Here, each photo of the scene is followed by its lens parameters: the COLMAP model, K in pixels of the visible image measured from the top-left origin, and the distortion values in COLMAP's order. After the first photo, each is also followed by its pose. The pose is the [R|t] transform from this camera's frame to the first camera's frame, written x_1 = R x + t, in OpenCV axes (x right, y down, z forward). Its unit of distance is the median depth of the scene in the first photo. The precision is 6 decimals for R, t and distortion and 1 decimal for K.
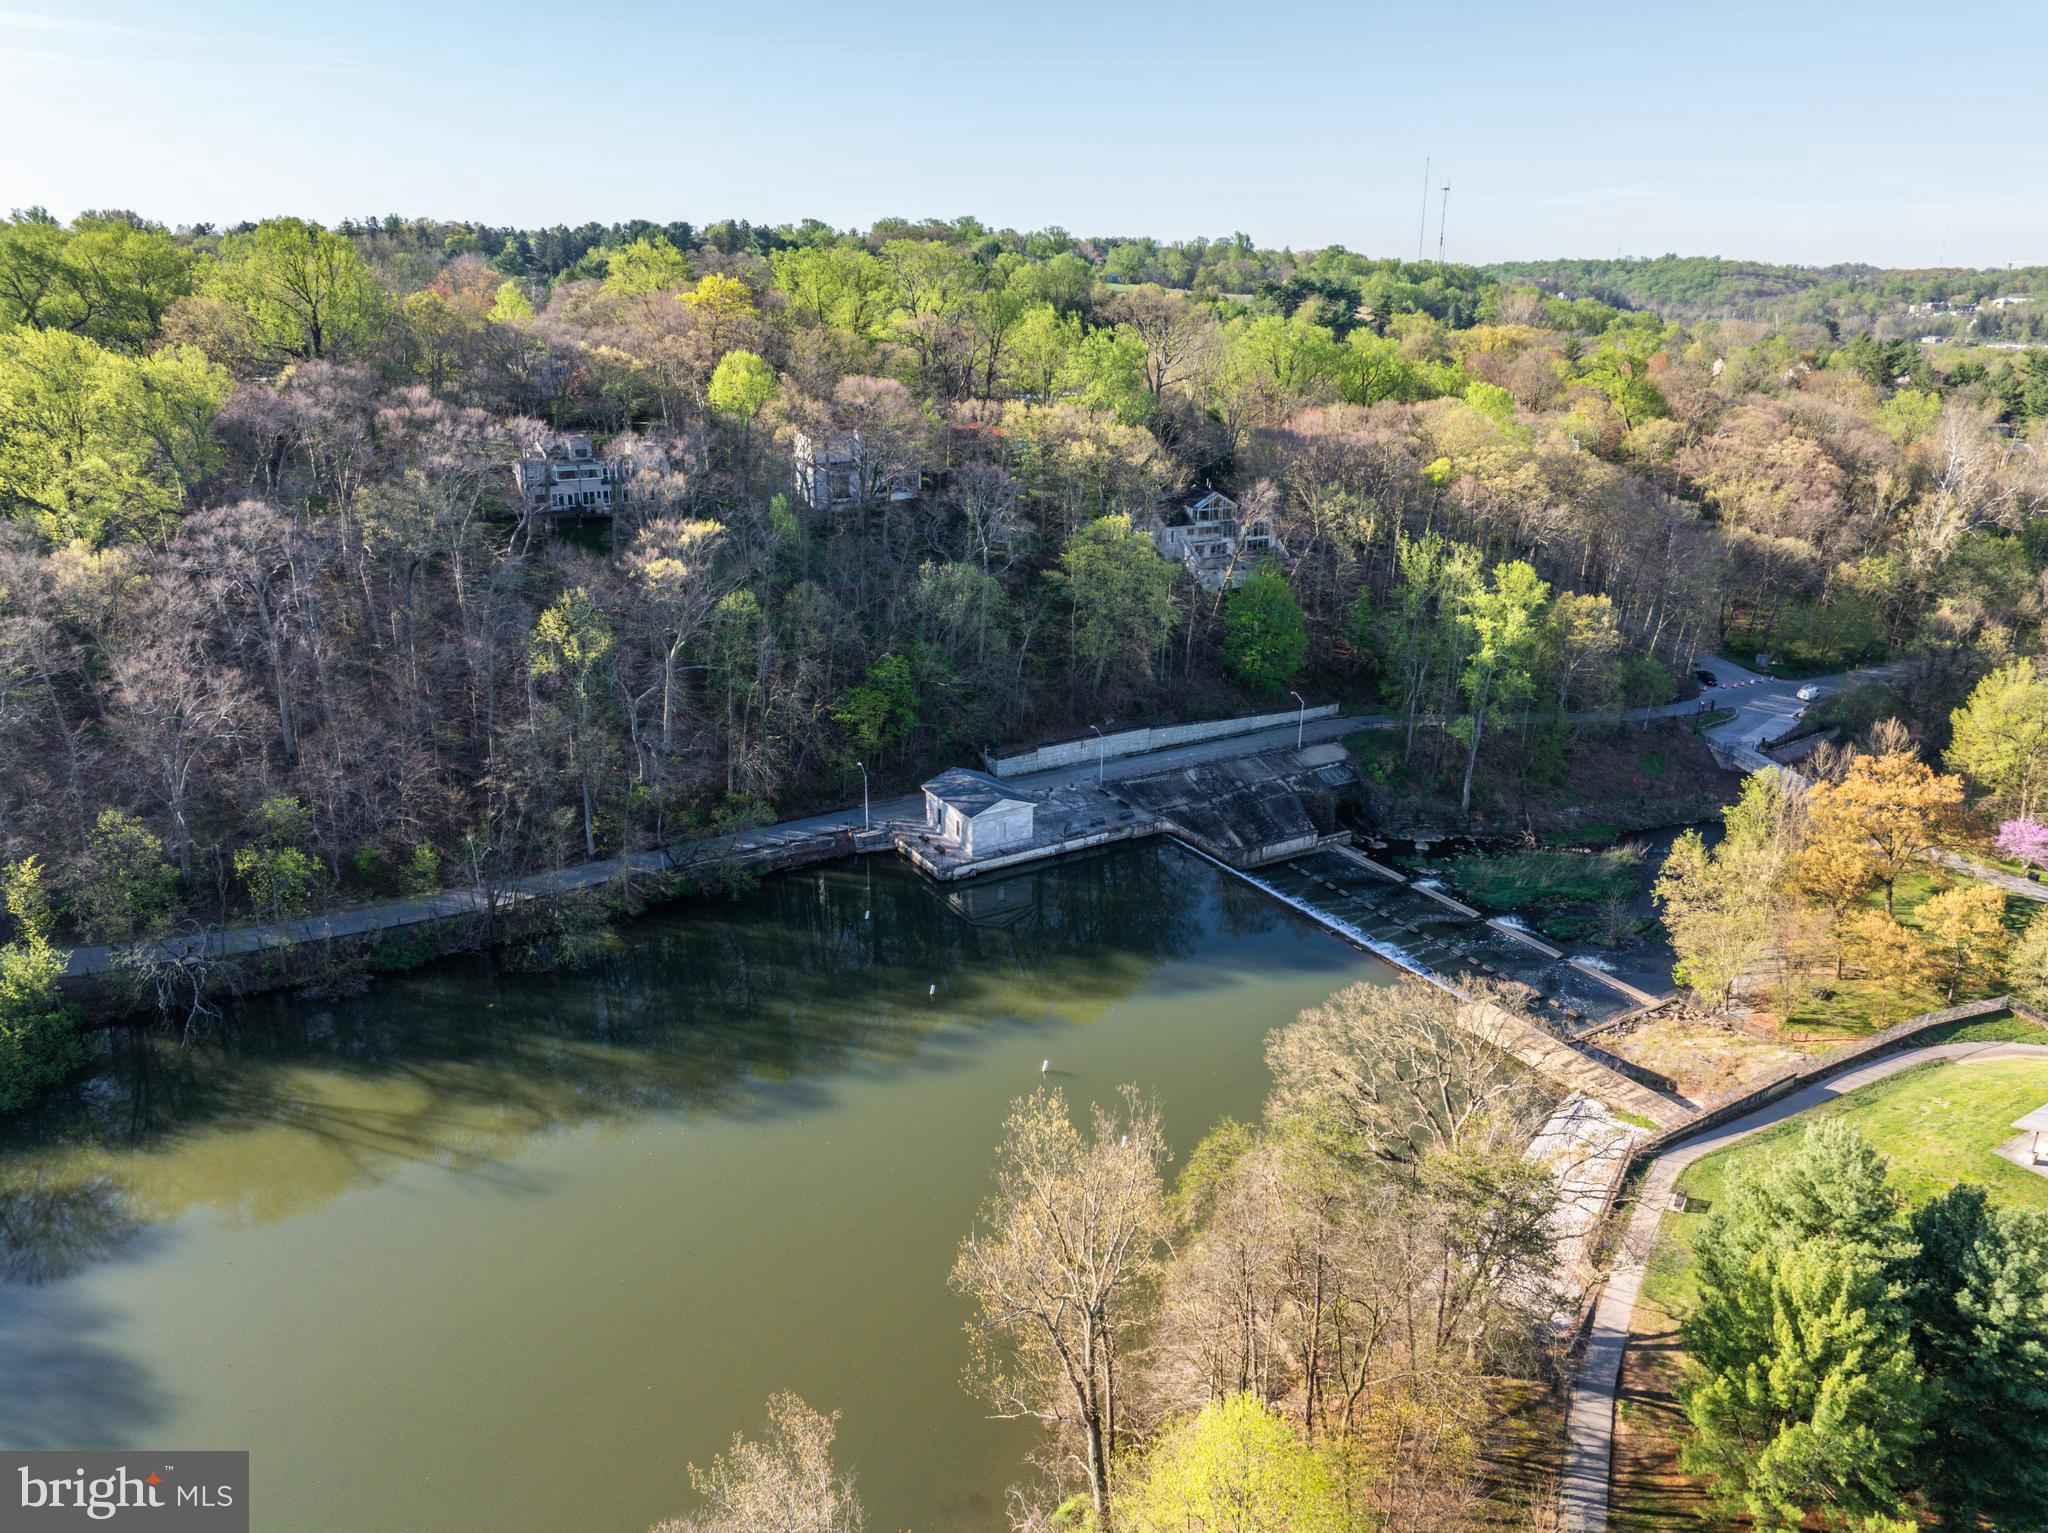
lens RADIAL K [[1459.1, 0, 1032.5], [0, 1459.1, 760.5], [0, 0, 1]] dist [-0.014084, 0.006329]
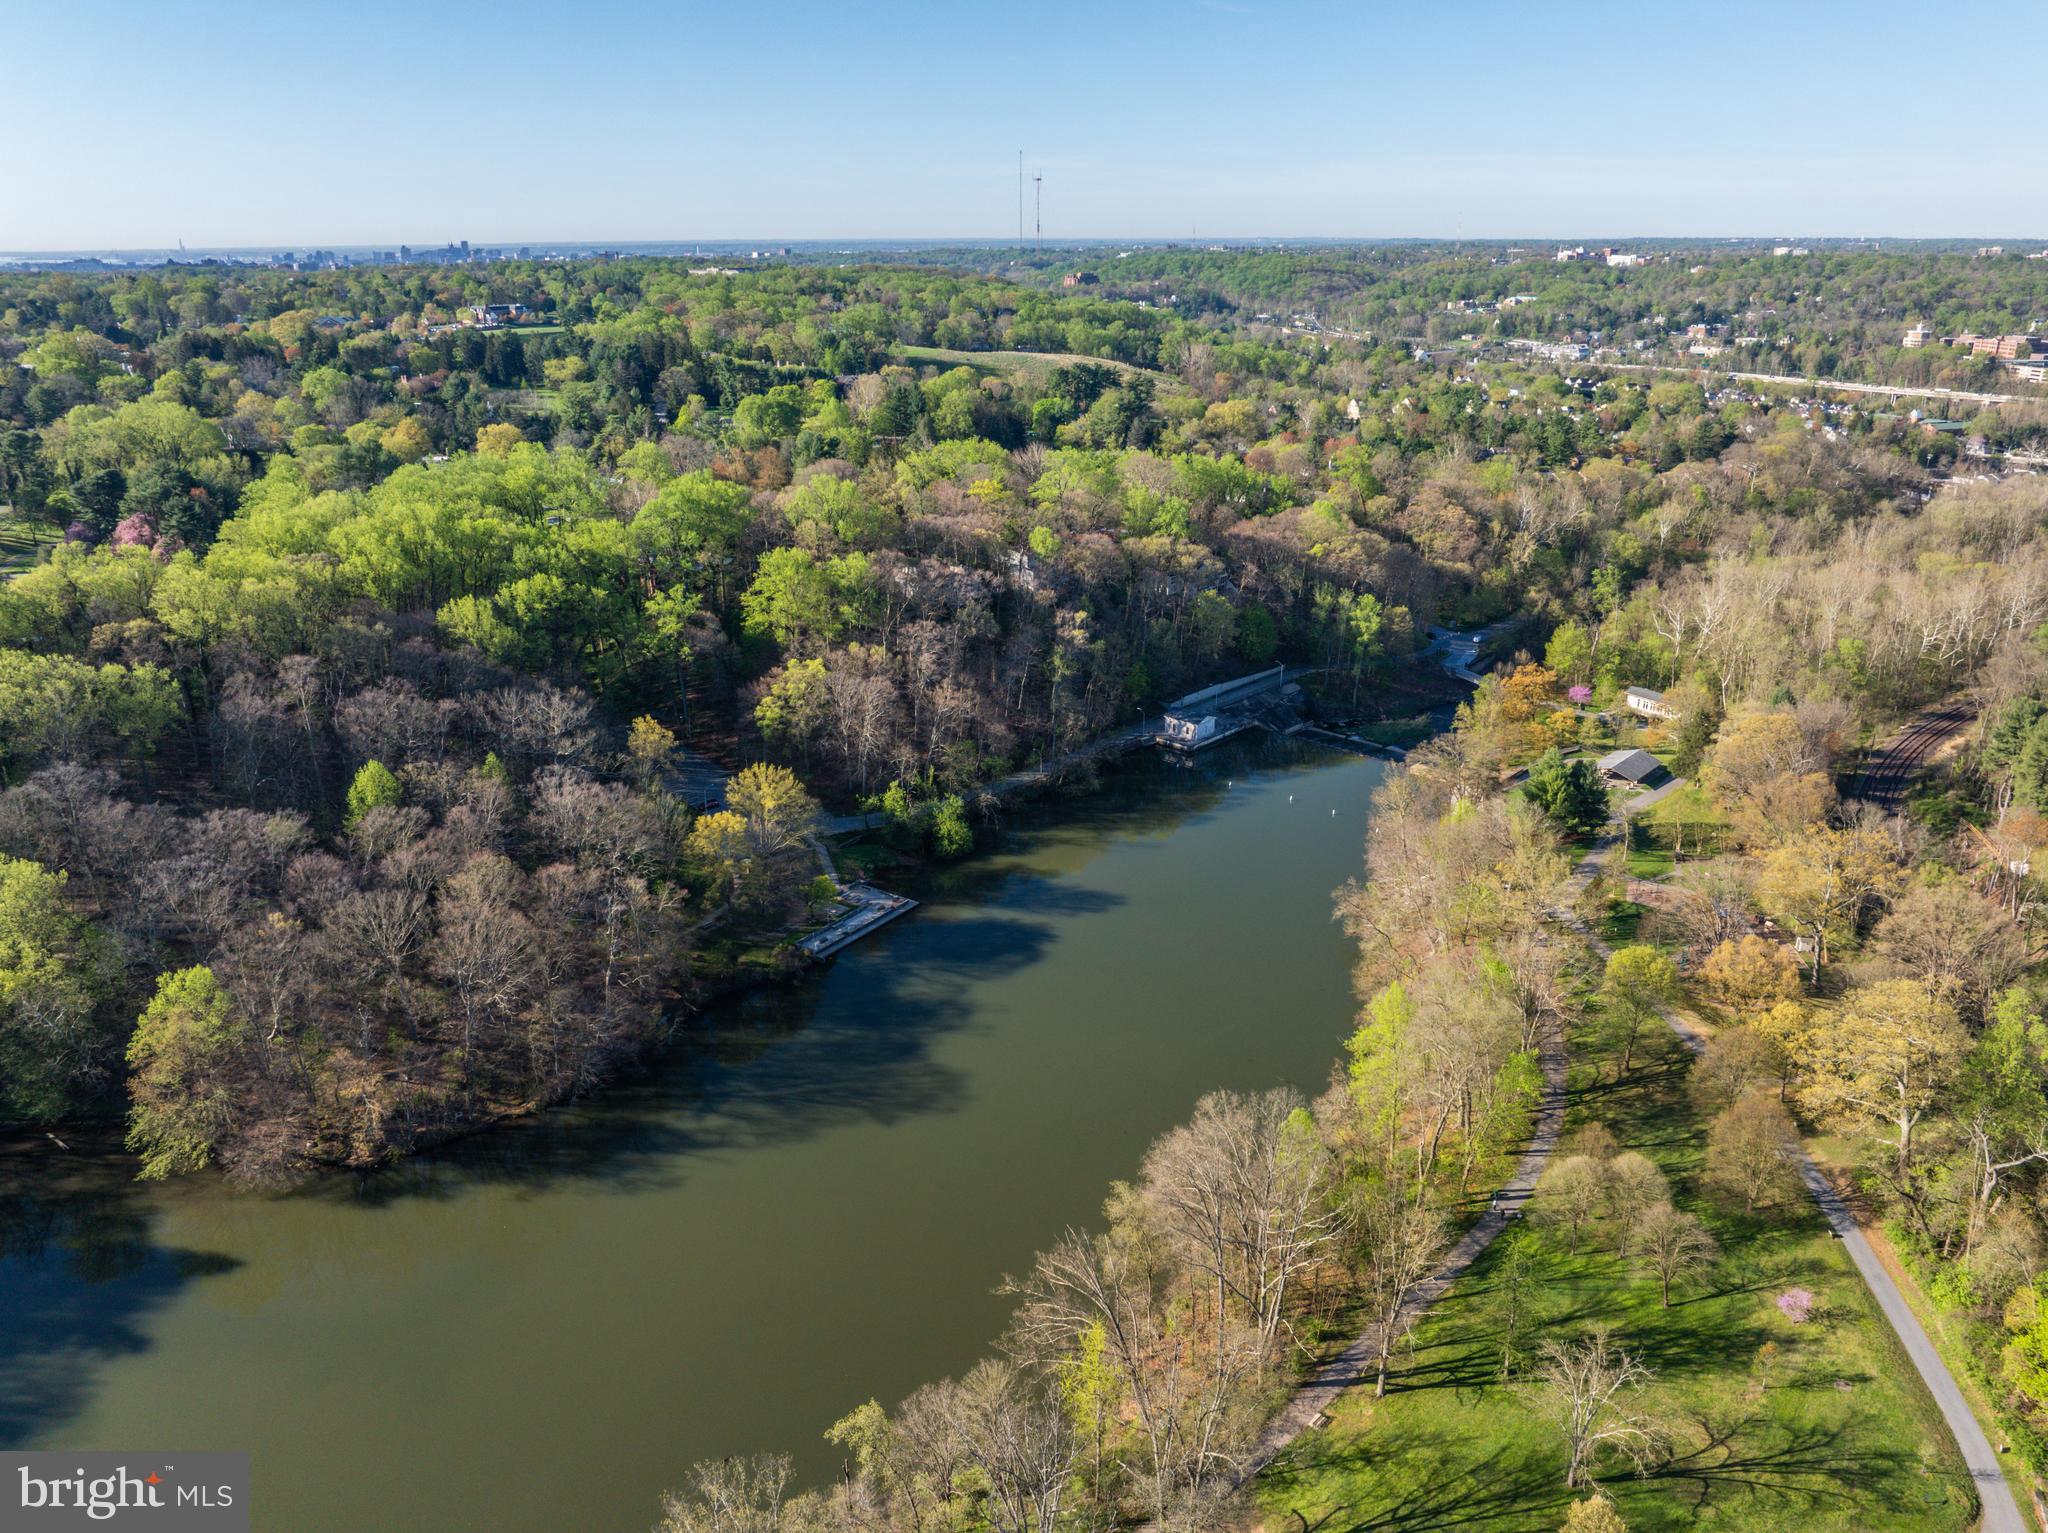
lens RADIAL K [[1459.1, 0, 1018.2], [0, 1459.1, 770.3], [0, 0, 1]] dist [-0.014084, 0.006329]
pose [[0.965499, -0.107584, 0.237146, -0.603741], [0.101729, 0.994130, 0.036828, -0.003491], [-0.239716, -0.011433, 0.970776, -0.850485]]
